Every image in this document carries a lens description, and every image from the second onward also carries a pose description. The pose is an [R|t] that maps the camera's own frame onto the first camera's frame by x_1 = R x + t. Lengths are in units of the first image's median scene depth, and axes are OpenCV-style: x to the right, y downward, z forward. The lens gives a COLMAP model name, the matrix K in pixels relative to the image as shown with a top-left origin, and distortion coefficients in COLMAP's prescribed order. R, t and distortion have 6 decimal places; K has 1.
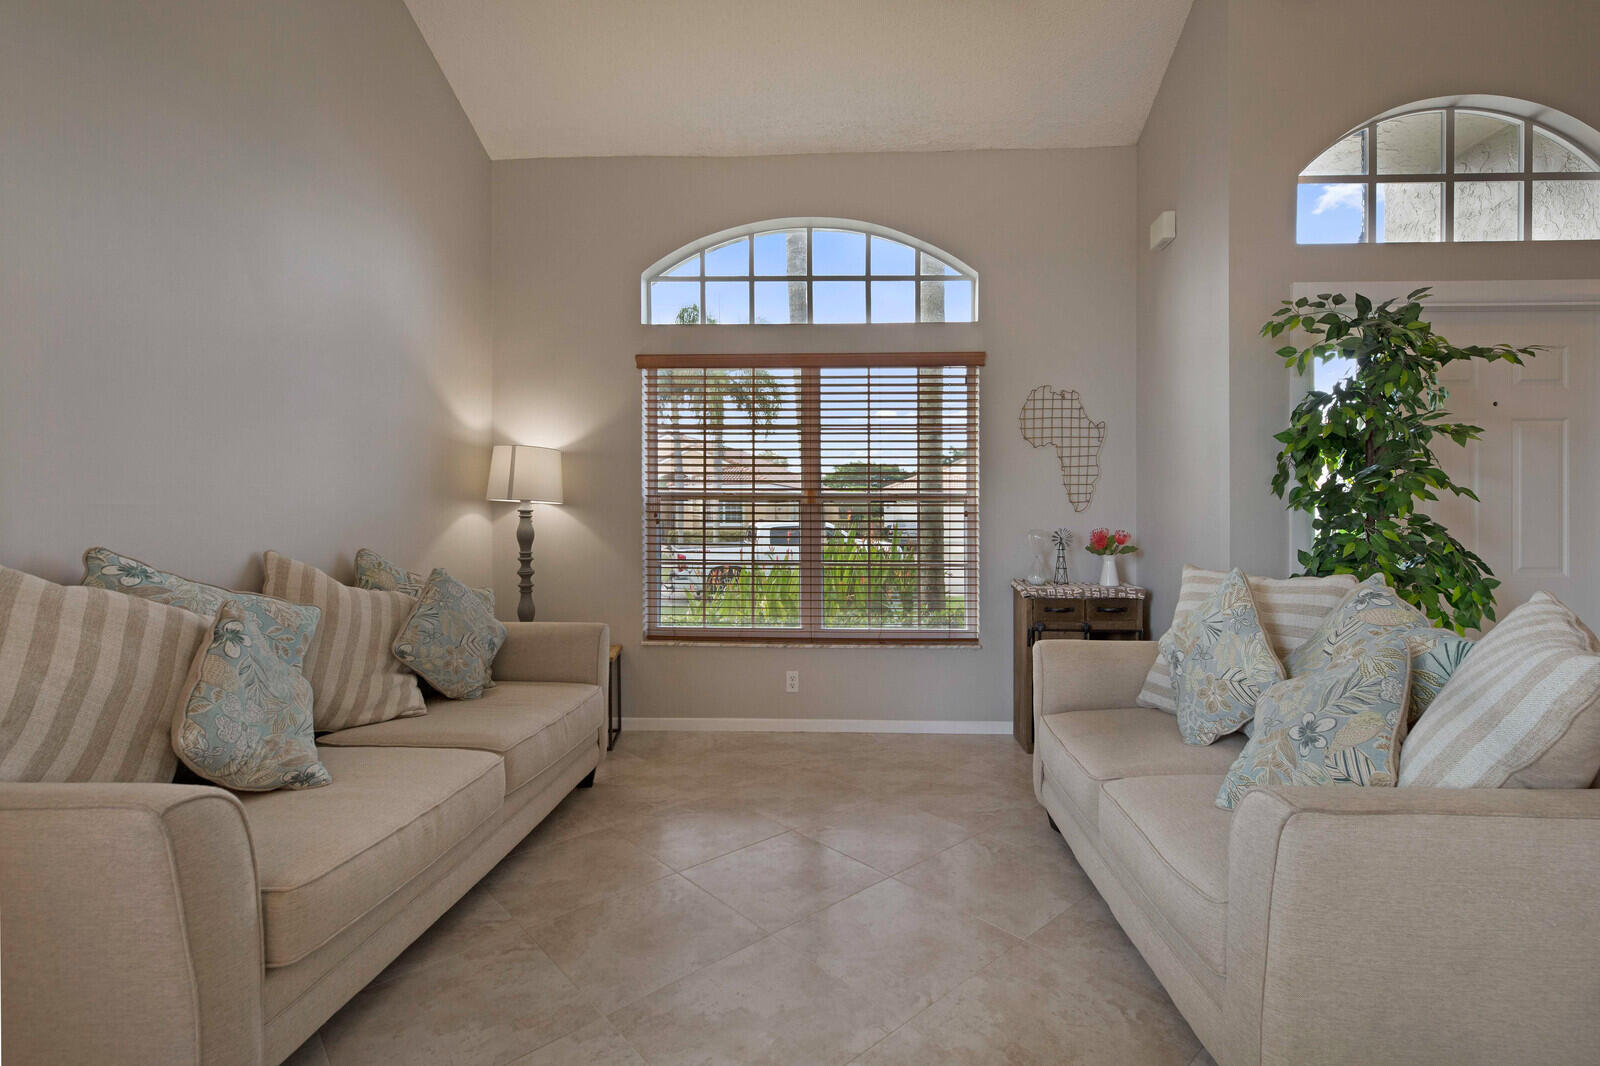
lens RADIAL K [[707.2, 0, 800.0], [0, 707.2, 533.0], [0, 0, 1]] dist [0.000263, 0.000003]
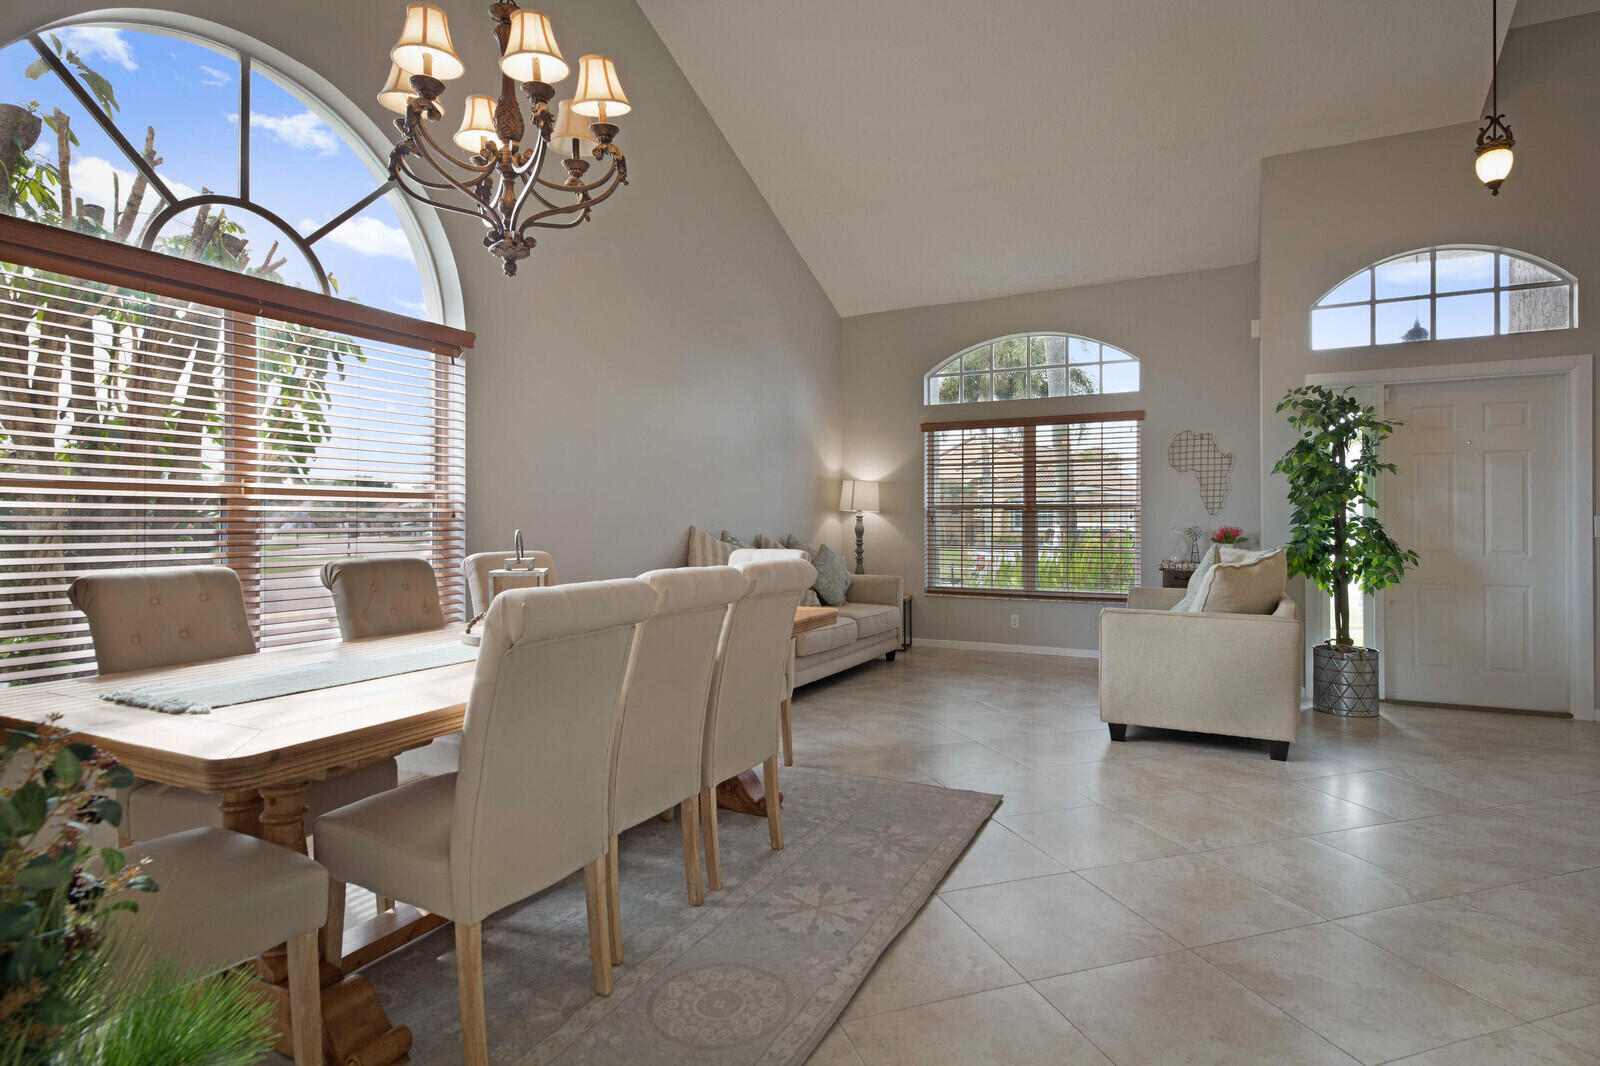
lens RADIAL K [[826.7, 0, 796.3], [0, 826.7, 517.9], [0, 0, 1]] dist [-0.014193, 0.000137]
pose [[0.915294, -0.004361, -0.402762, 0.291598], [-0.006954, 0.999621, -0.026625, 0.028366], [0.402725, 0.027170, 0.914918, -0.927359]]
